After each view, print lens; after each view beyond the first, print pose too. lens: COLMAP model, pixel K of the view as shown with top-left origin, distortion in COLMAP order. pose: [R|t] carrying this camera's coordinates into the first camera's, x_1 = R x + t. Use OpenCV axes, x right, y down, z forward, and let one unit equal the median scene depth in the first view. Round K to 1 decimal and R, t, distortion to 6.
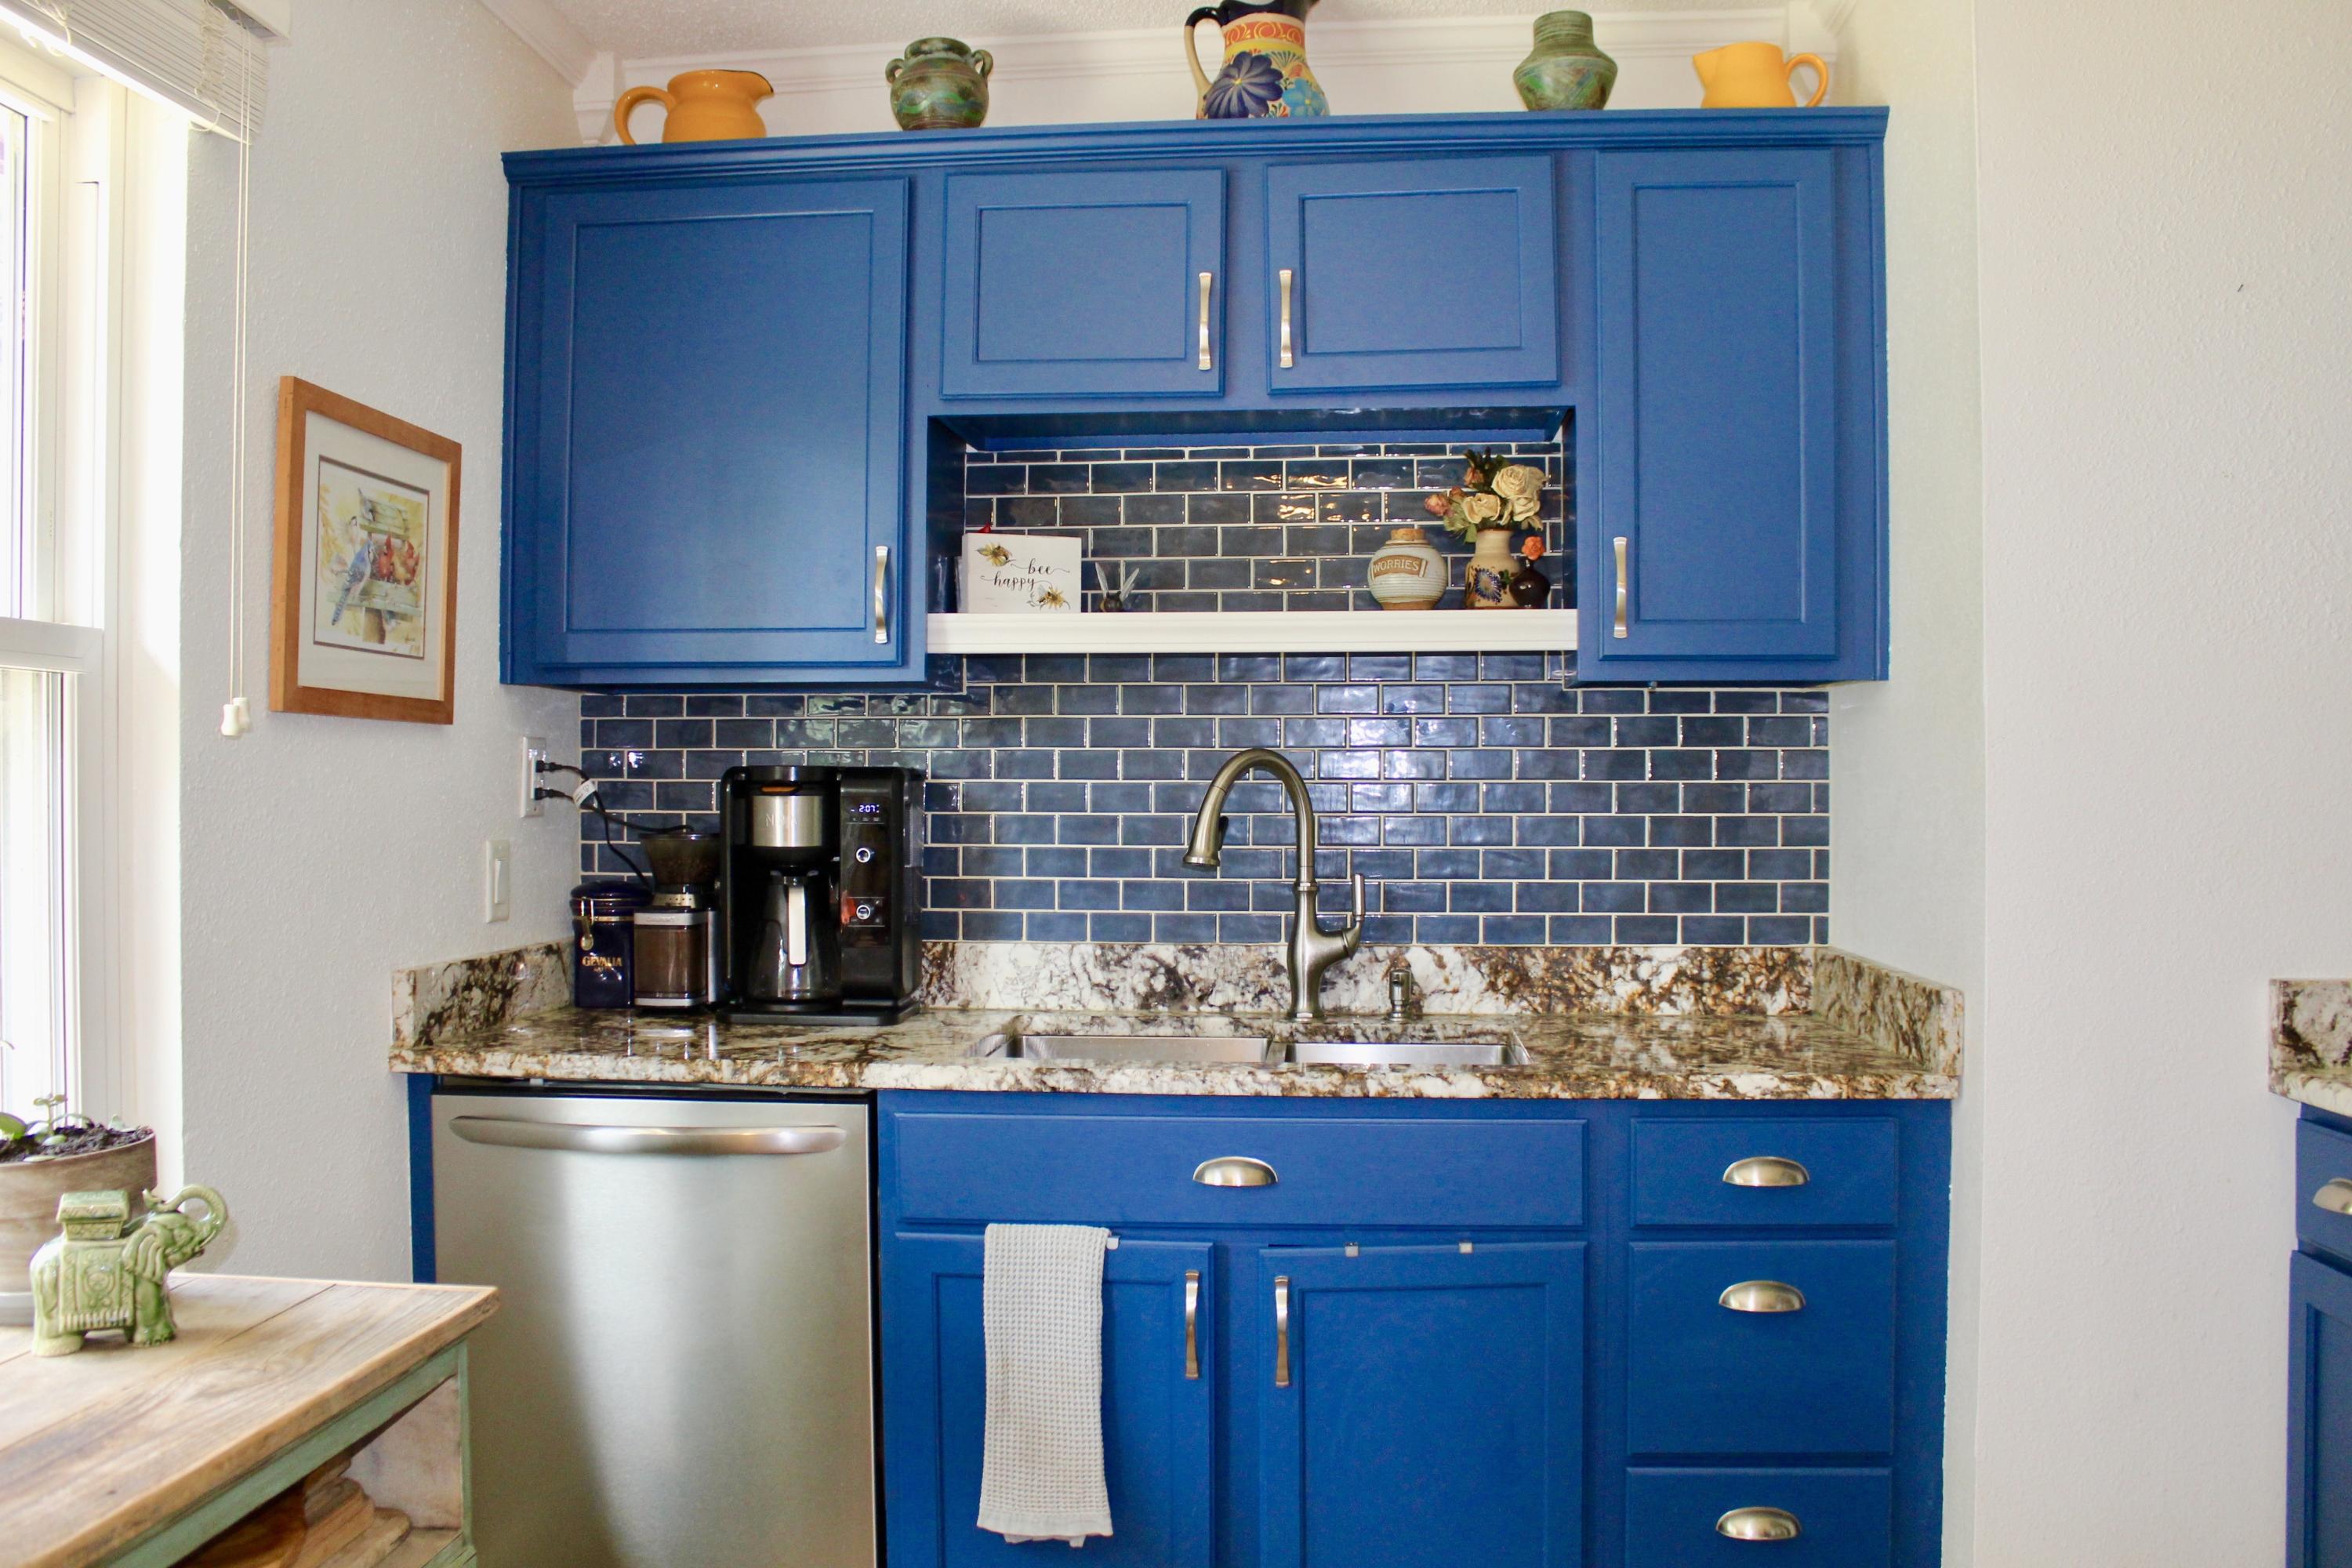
lens RADIAL K [[1955.2, 0, 1172.6], [0, 1955.2, 762.3], [0, 0, 1]] dist [-0.137048, 0.073312]
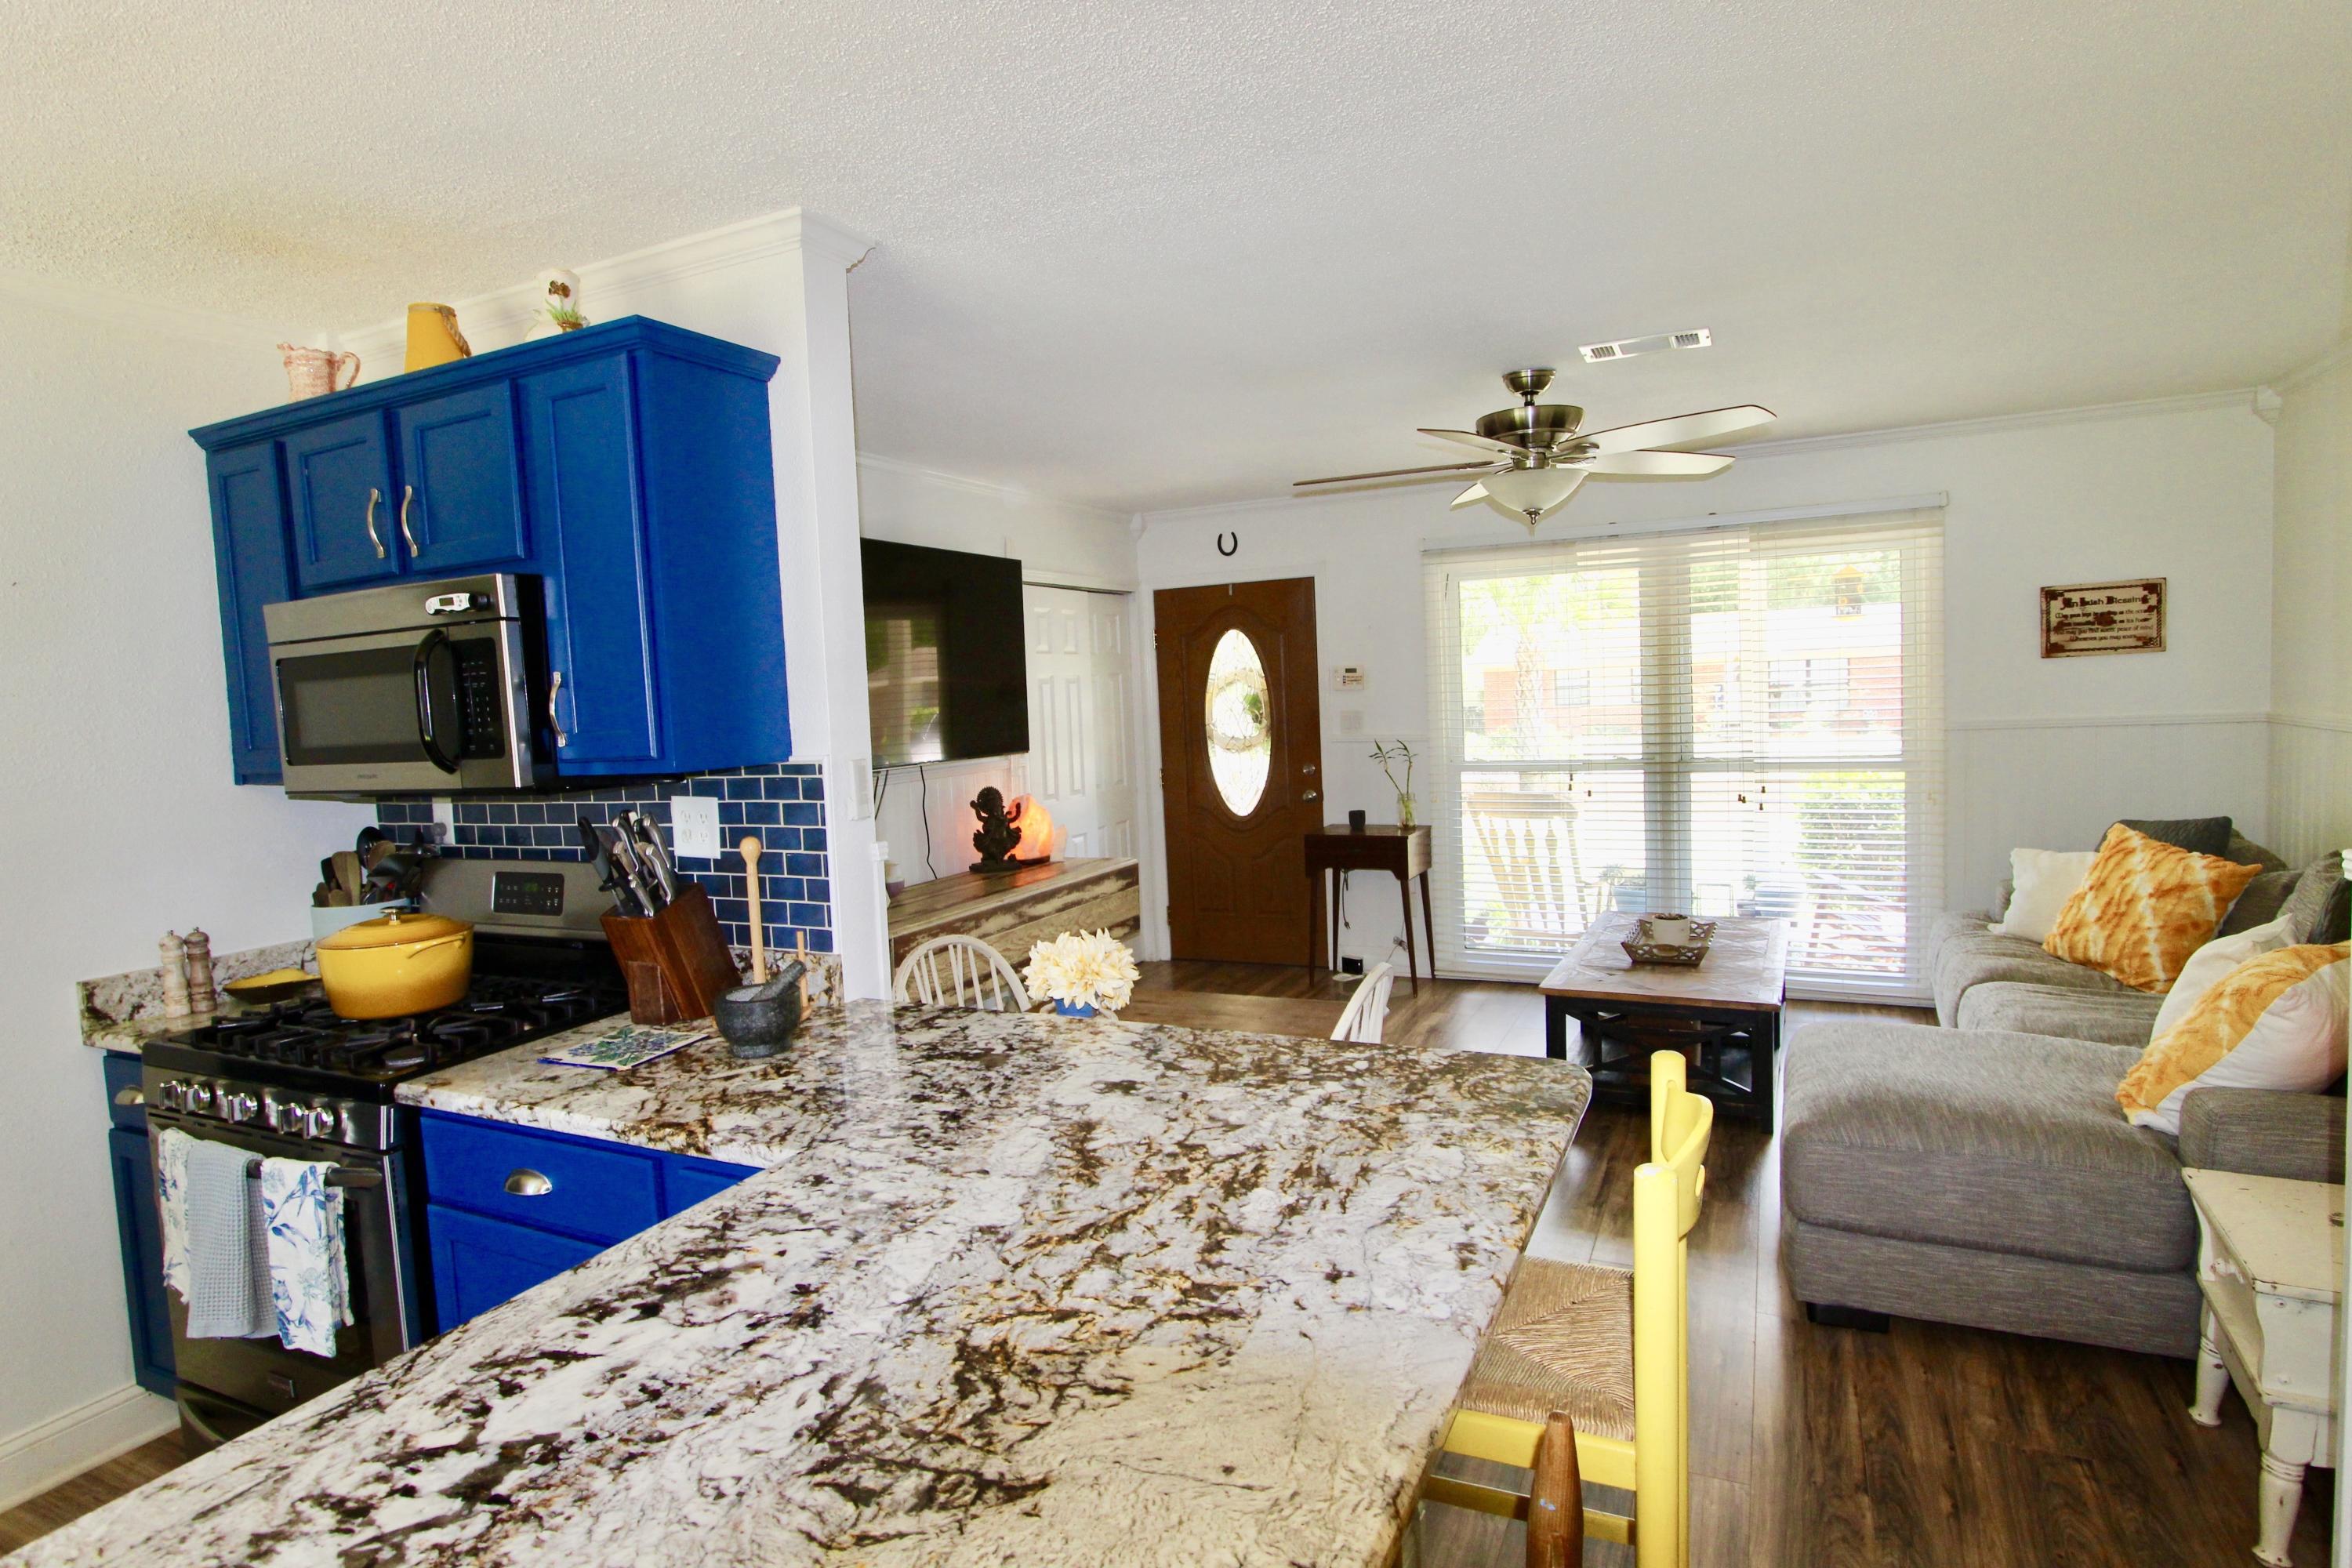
lens RADIAL K [[1238.6, 0, 1176.5], [0, 1238.6, 783.2], [0, 0, 1]] dist [-0.016628, 0.006084]
pose [[0.355787, -0.088260, 0.930390, -0.078726], [0.029435, 0.996095, 0.083236, -0.106420], [-0.934104, -0.002228, 0.356995, -0.291589]]
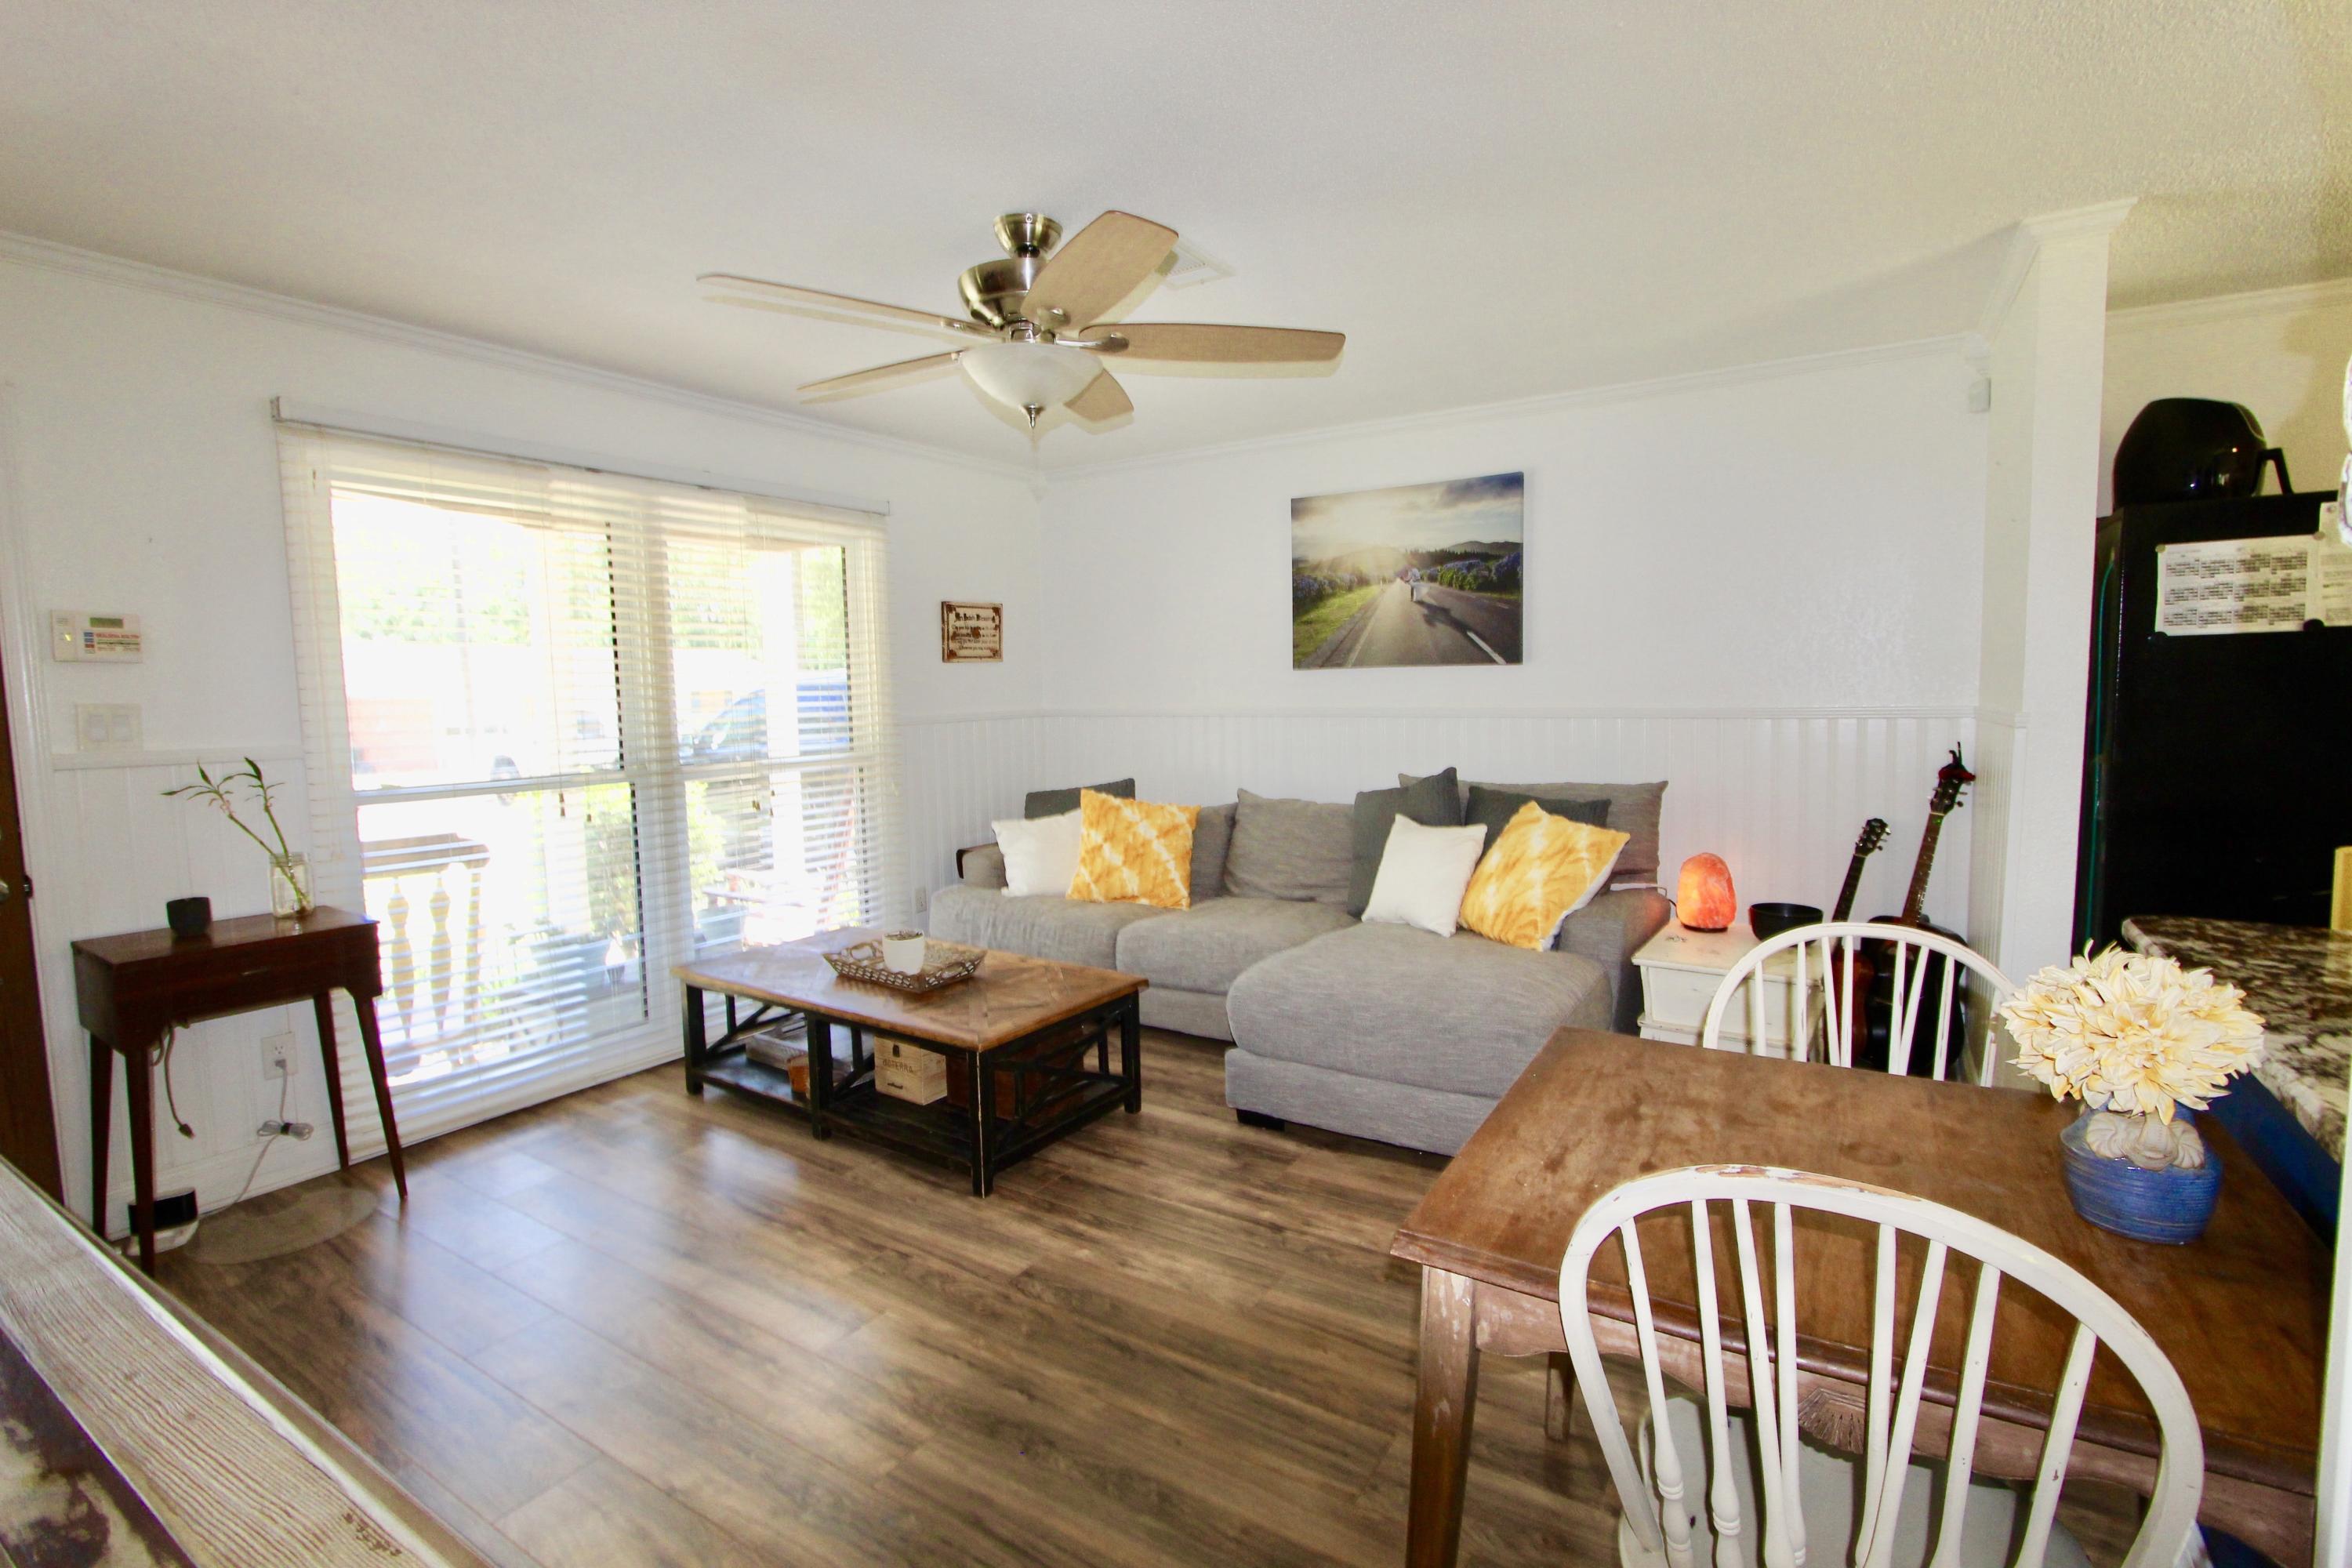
lens RADIAL K [[1086.0, 0, 1172.6], [0, 1086.0, 782.1], [0, 0, 1]] dist [-0.011904, 0.000427]
pose [[-0.883272, -0.031522, 0.467800, 0.829079], [0.005577, 0.996960, 0.077709, -0.040207], [-0.468828, 0.071247, -0.880411, 0.608614]]
